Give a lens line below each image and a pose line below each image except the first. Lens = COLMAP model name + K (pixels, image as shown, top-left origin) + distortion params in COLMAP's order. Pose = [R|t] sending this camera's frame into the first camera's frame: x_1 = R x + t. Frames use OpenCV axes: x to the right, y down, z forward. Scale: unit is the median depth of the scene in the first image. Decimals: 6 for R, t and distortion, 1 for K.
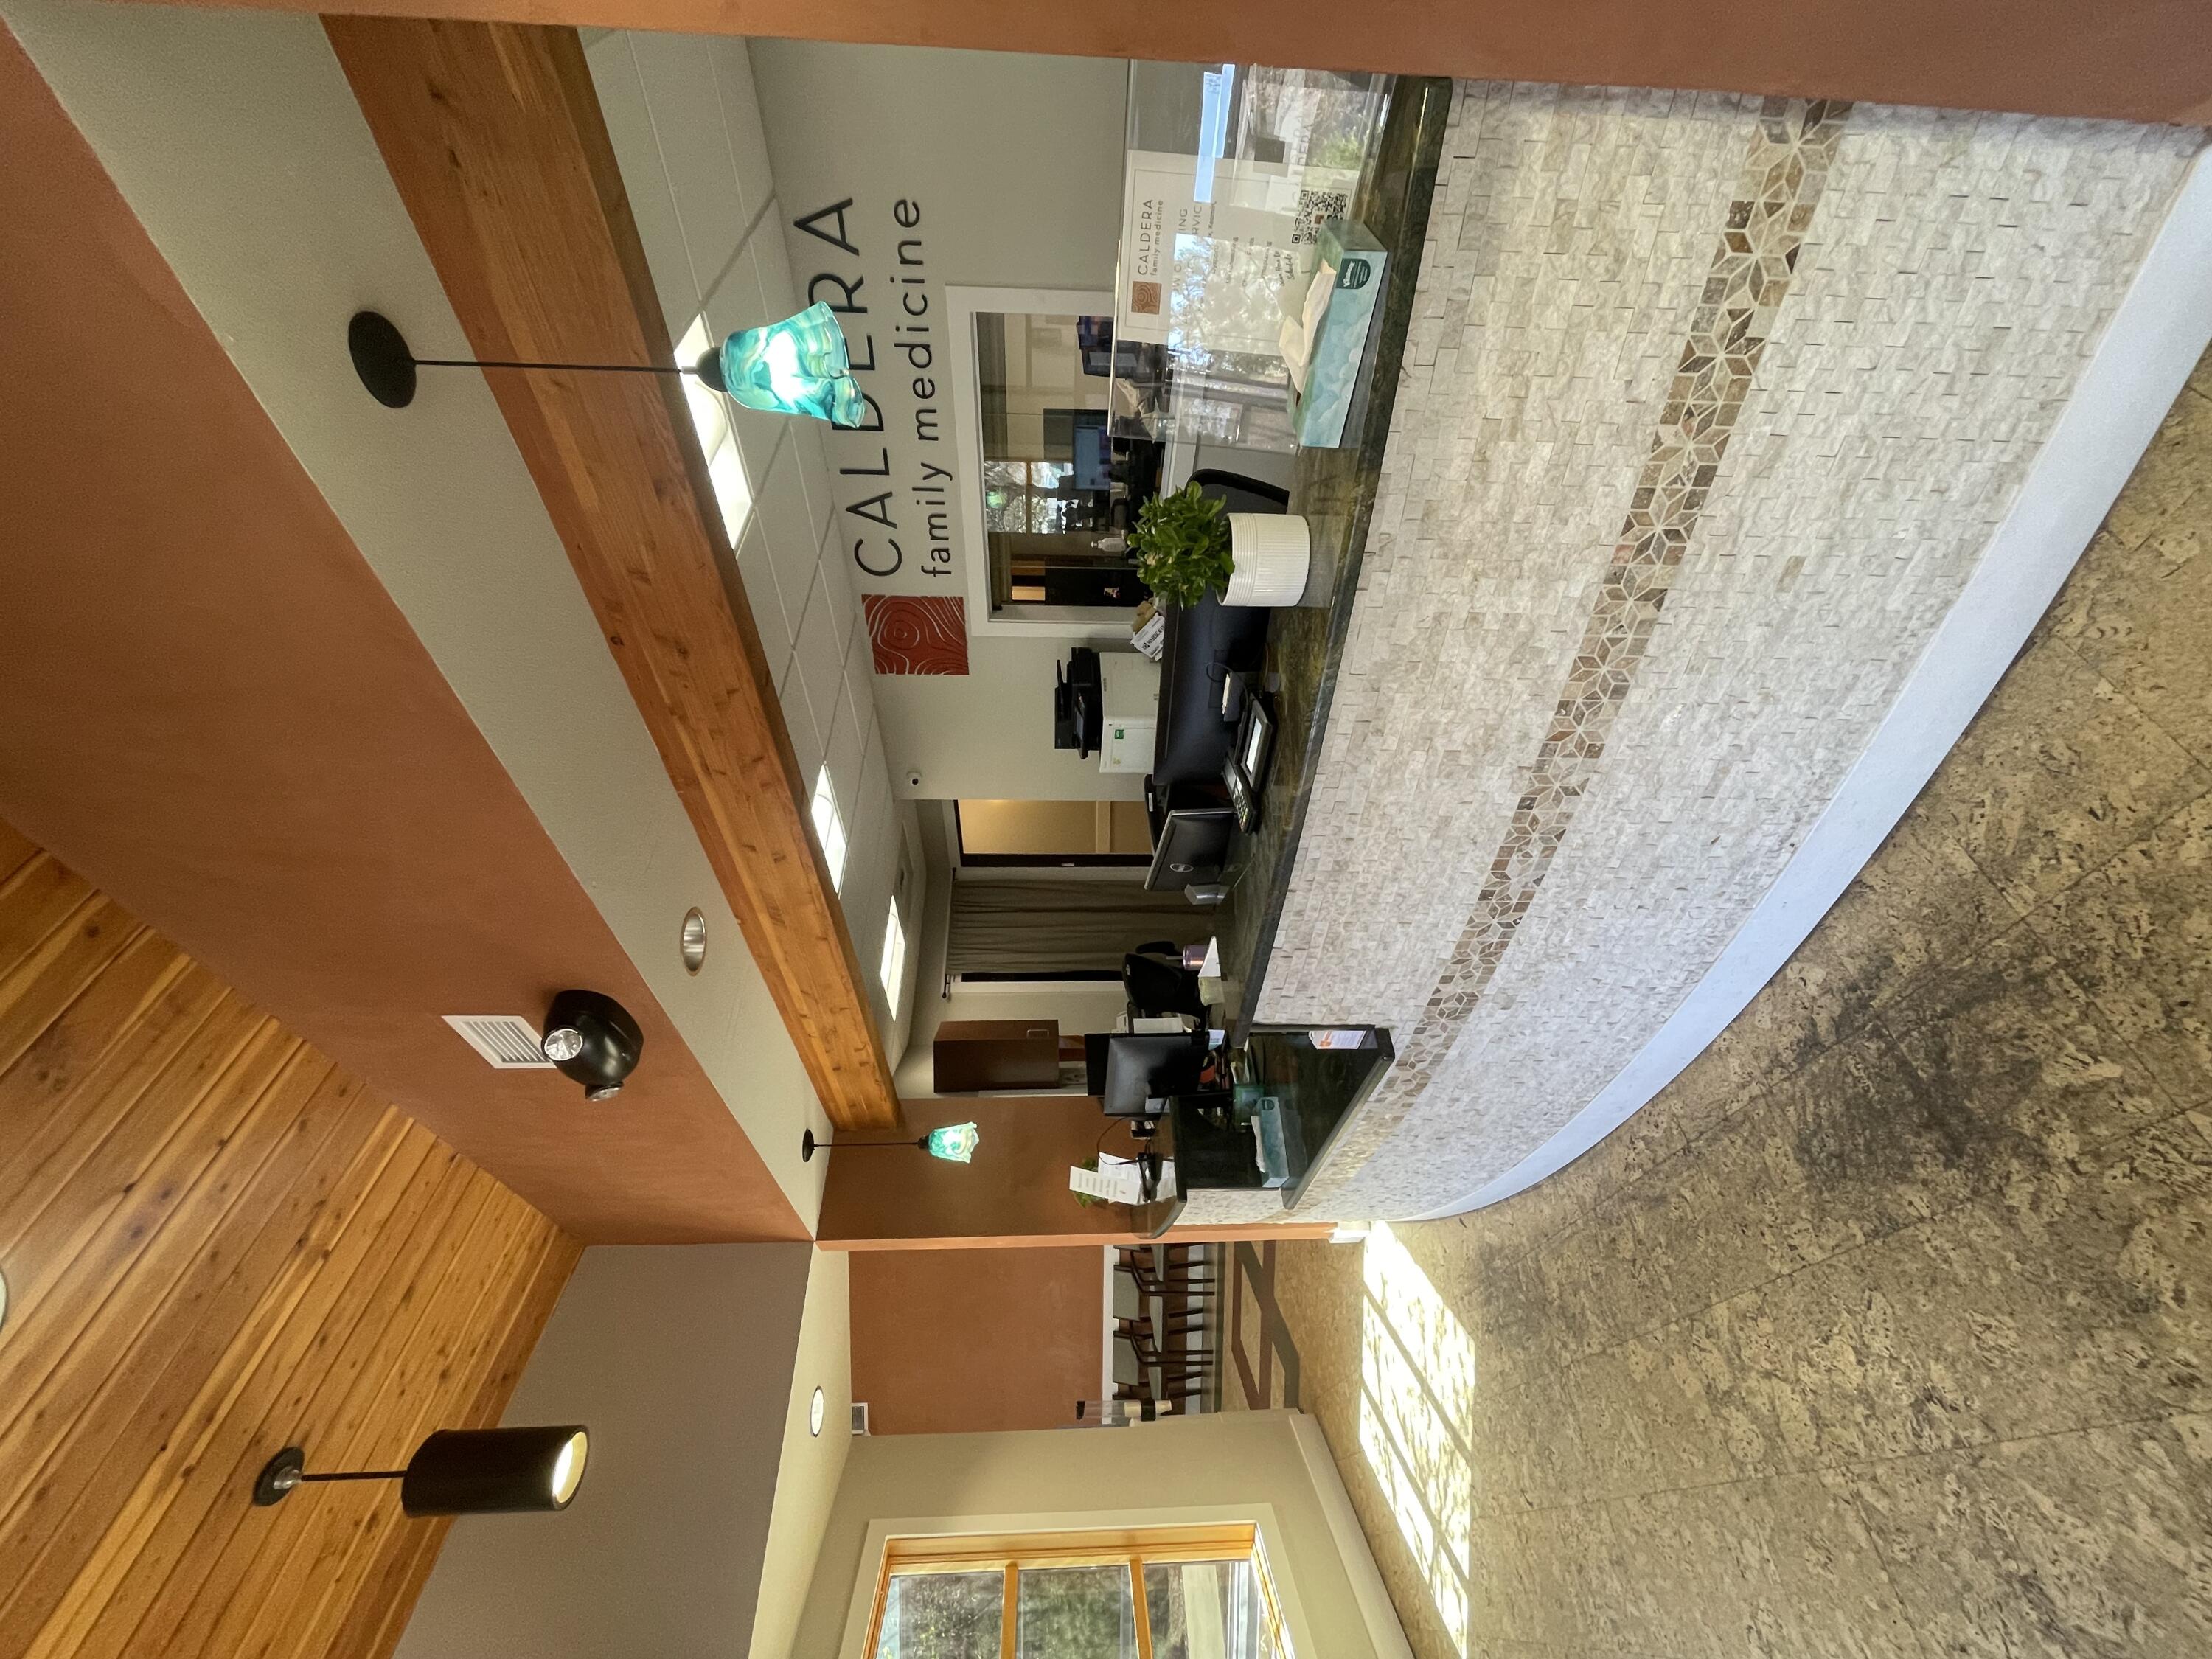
lens RADIAL K [[904.0, 0, 1090.4], [0, 904.0, 828.9], [0, 0, 1]] dist [-0.001172, -0.001002]
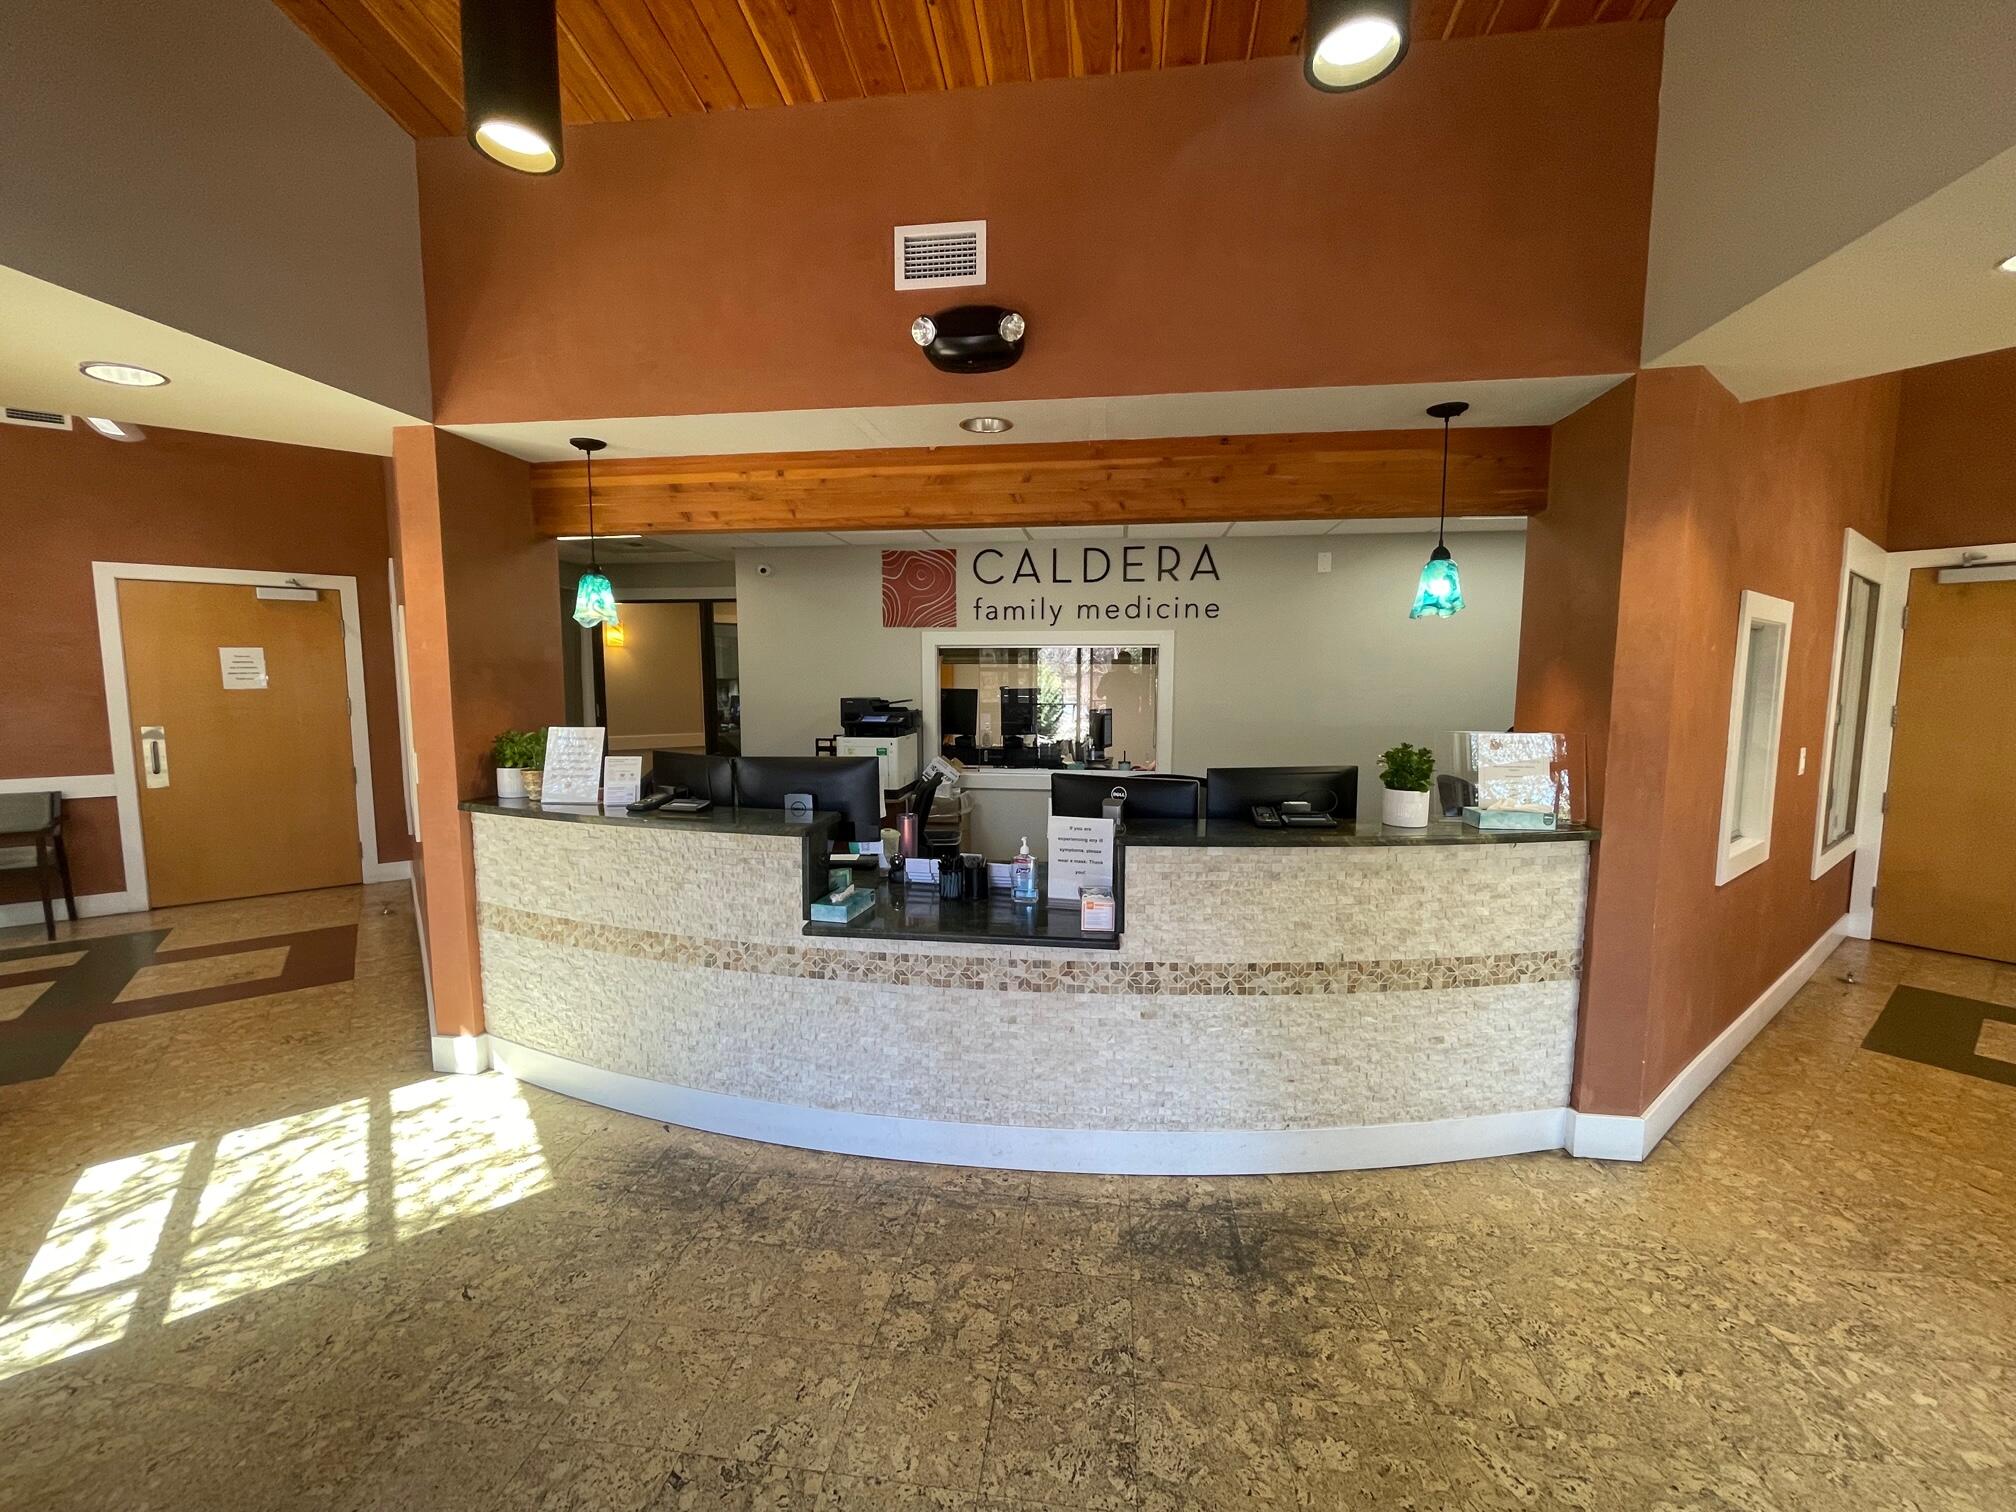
lens RADIAL K [[817.0, 0, 1008.0], [0, 817.0, 756.0], [0, 0, 1]] dist [-0.000858, 0.000510]
pose [[0.034160, 0.997542, 0.061184, -0.065786], [-0.735996, 0.066526, -0.673709, 1.397873], [-0.676123, -0.022017, 0.736460, 0.187559]]
